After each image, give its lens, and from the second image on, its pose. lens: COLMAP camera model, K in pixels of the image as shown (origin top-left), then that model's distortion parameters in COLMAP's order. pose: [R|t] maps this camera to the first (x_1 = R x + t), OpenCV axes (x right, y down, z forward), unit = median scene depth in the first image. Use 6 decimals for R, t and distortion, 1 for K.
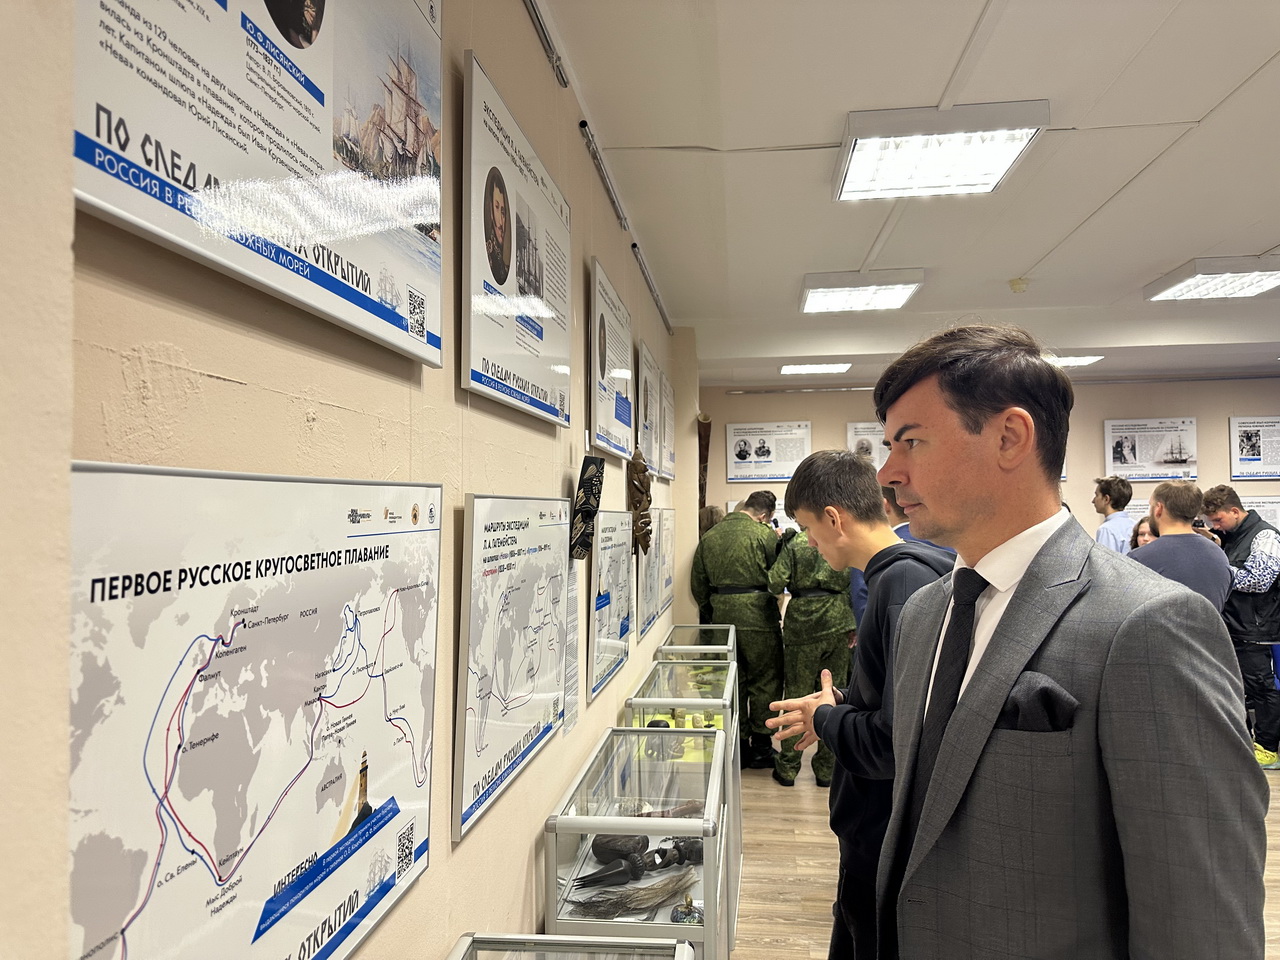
lens RADIAL K [[901.9, 0, 633.9], [0, 901.9, 482.9], [0, 0, 1]] dist [0.065575, -0.090005]
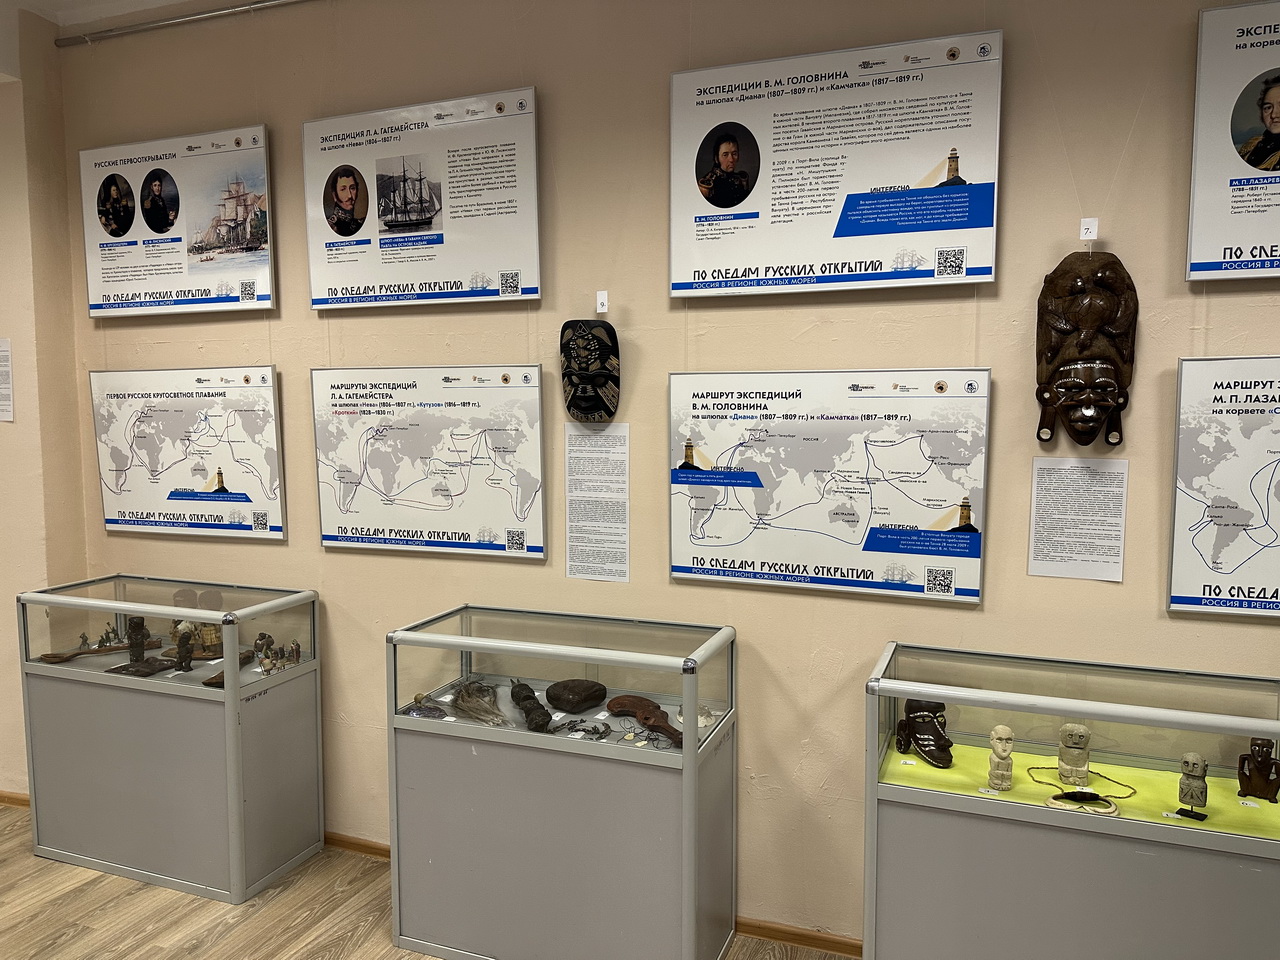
lens RADIAL K [[894.0, 0, 653.0], [0, 894.0, 475.3], [0, 0, 1]] dist [0.025093, -0.034637]
pose [[-0.227604, 0.090907, -0.969501, 2.707254], [0.037498, 0.995712, 0.084562, 0.188227], [0.973032, -0.017108, -0.230037, 3.863990]]
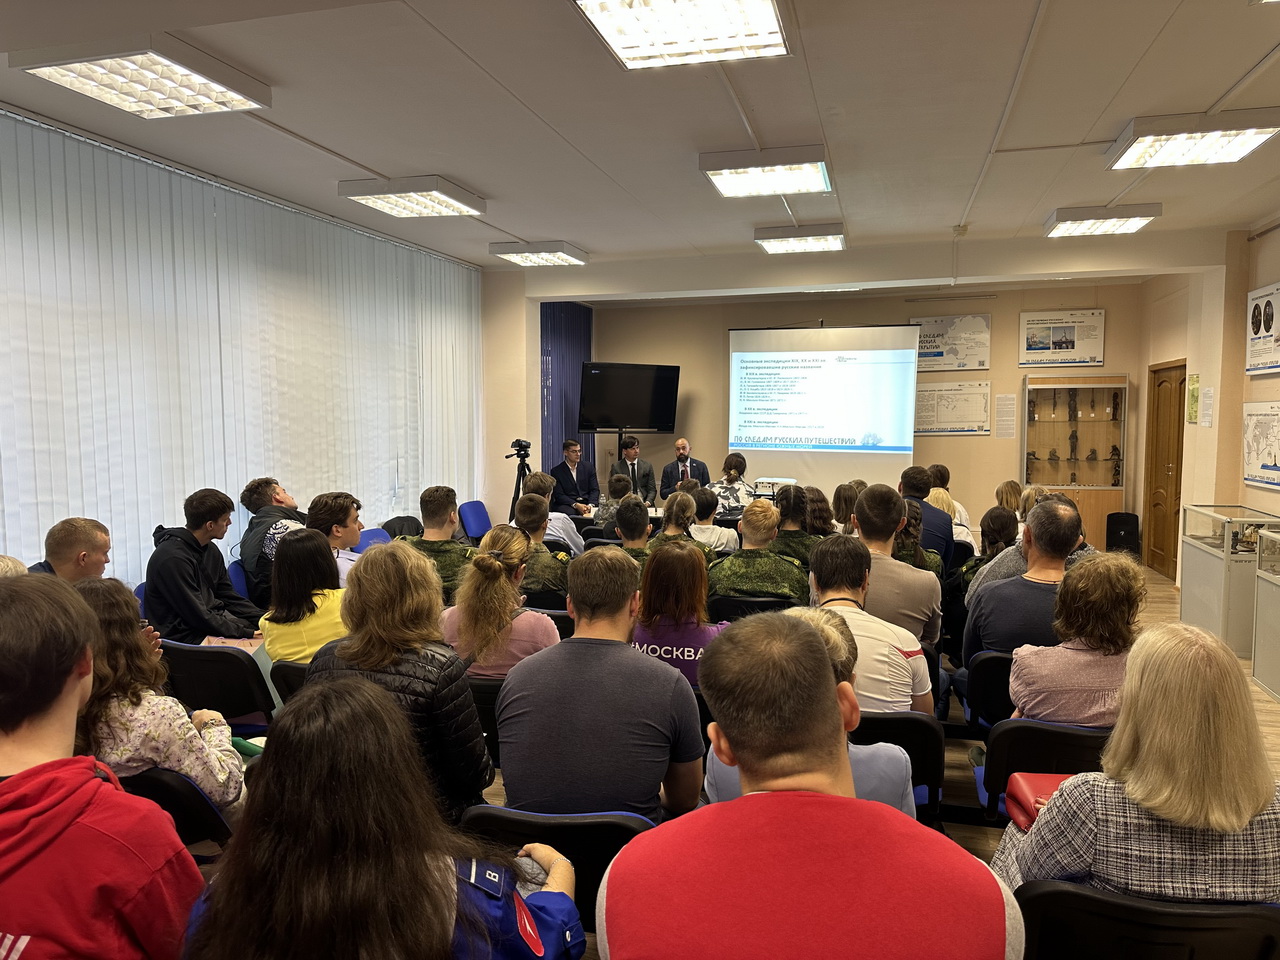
lens RADIAL K [[901.9, 0, 642.8], [0, 901.9, 481.9], [0, 0, 1]] dist [0.065575, -0.090005]
pose [[-0.990261, 0.002753, 0.139197, 3.453686], [0.008655, 0.999088, 0.041817, 0.283233], [-0.138955, 0.042615, -0.989381, 8.976095]]
